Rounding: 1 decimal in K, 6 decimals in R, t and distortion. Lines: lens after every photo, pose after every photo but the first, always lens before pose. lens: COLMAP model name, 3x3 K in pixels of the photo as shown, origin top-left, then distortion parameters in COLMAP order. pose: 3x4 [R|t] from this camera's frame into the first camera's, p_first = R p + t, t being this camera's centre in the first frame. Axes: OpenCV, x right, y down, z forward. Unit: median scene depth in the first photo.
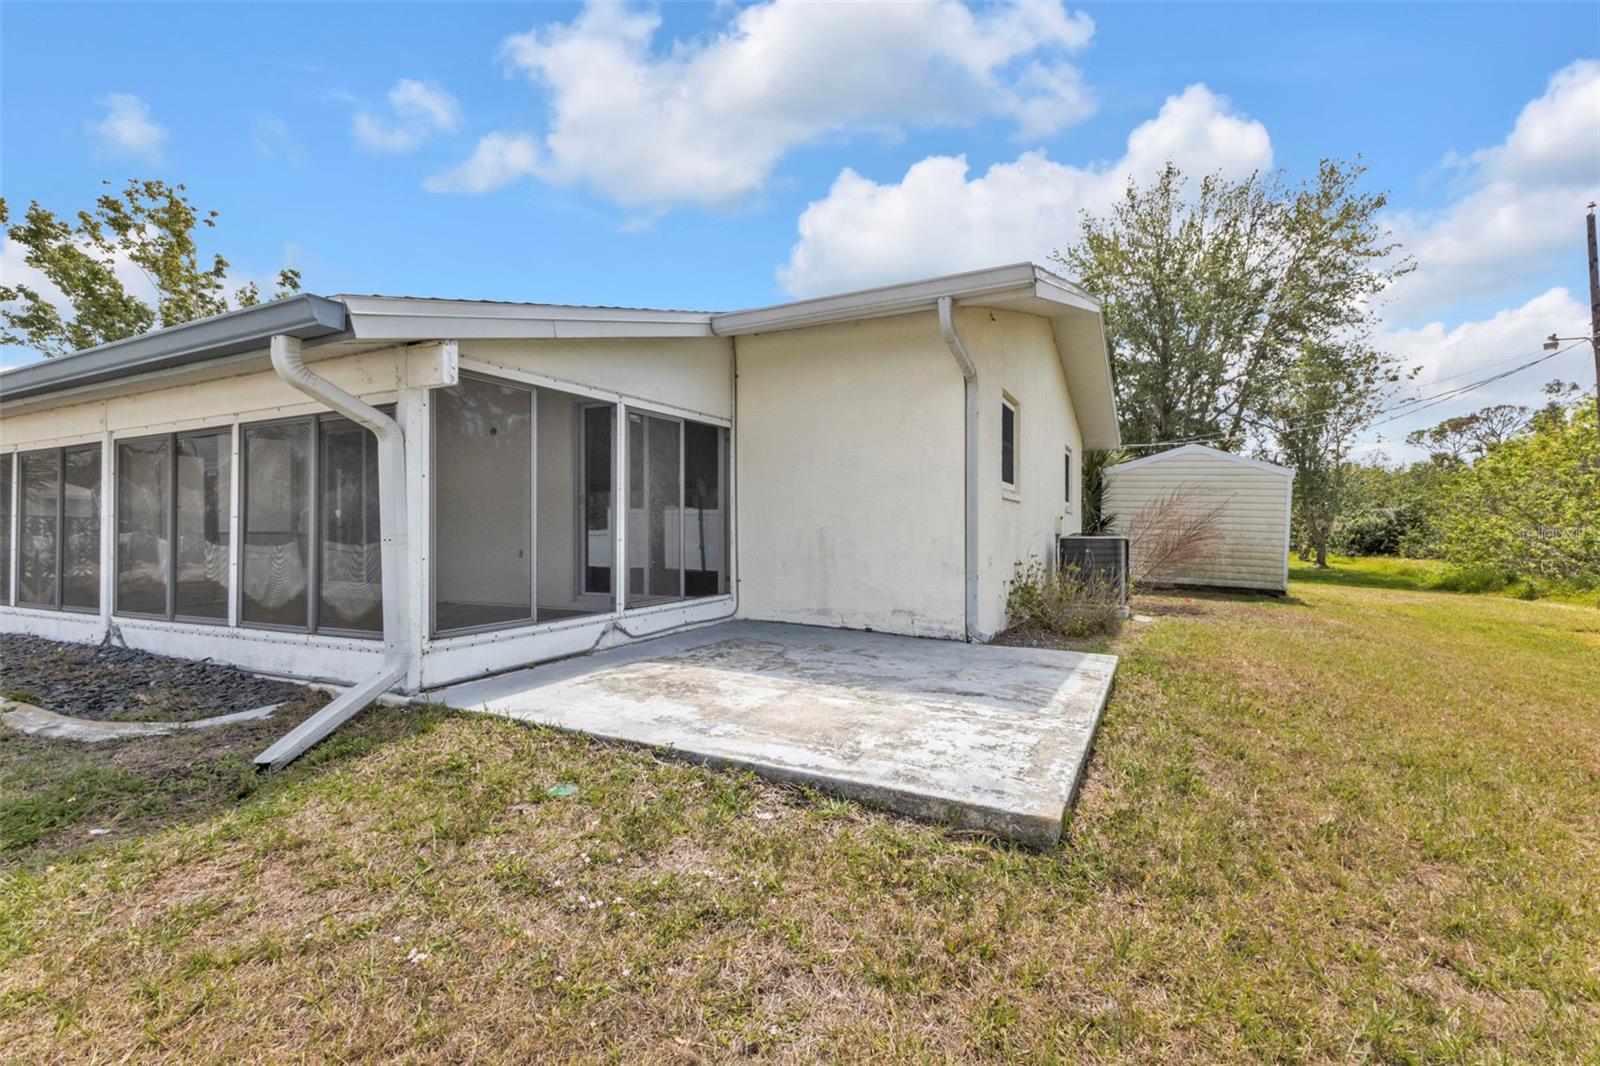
lens RADIAL K [[687.7, 0, 800.0], [0, 687.7, 533.0], [0, 0, 1]] dist [0.002090, 0.000387]
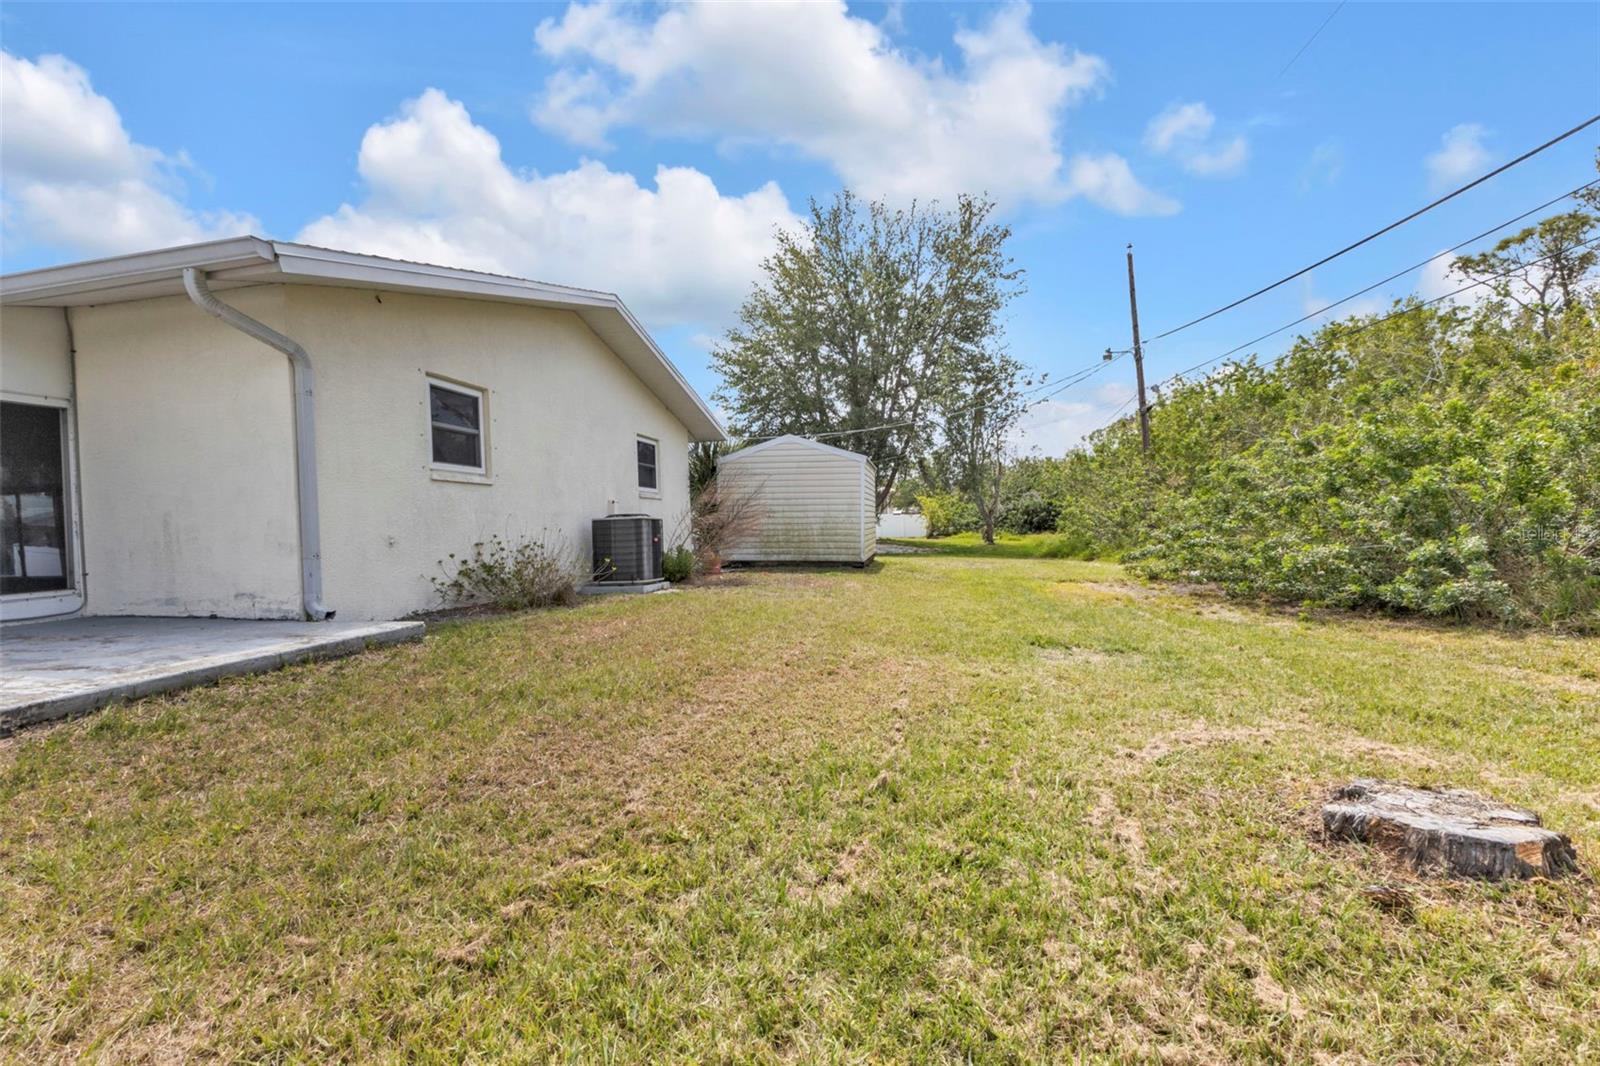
lens RADIAL K [[674.3, 0, 800.0], [0, 674.3, 533.0], [0, 0, 1]] dist [0.004724, 0.000132]
pose [[0.967508, -0.040010, 0.249653, 0.319866], [0.040076, 0.999185, 0.004819, 0.025424], [-0.249642, 0.005343, 0.968323, -0.058857]]
